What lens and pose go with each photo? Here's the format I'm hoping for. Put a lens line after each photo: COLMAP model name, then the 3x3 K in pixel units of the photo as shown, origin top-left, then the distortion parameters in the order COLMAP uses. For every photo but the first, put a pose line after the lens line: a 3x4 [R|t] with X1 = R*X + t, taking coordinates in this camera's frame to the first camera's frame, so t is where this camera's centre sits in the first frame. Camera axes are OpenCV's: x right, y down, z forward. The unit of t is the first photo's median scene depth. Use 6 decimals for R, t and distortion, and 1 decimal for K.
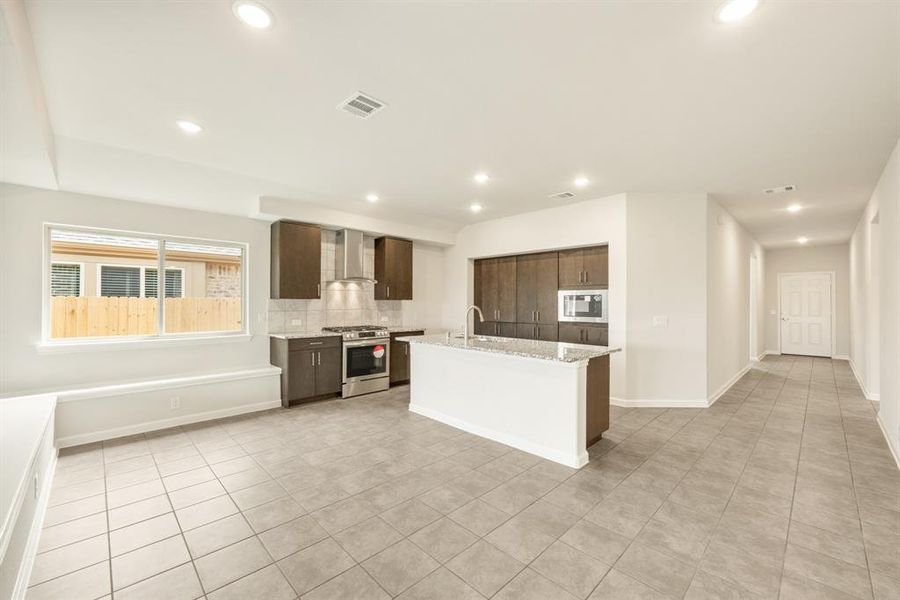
lens RADIAL K [[363.9, 0, 446.1], [0, 363.9, 301.1], [0, 0, 1]] dist [0.000663, 0.000717]
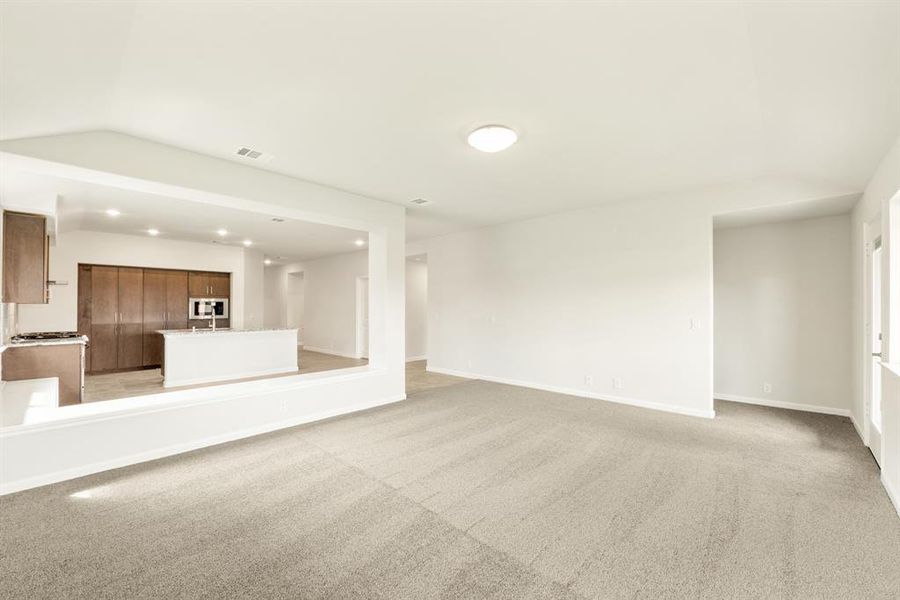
lens RADIAL K [[363.9, 0, 446.1], [0, 363.9, 303.6], [0, 0, 1]] dist [0.000663, 0.000717]
pose [[-0.030068, 0.009590, 0.999502, -1.246205], [-0.002625, 0.999950, -0.009673, 0.004312], [-0.999544, -0.002915, -0.030041, 0.015435]]
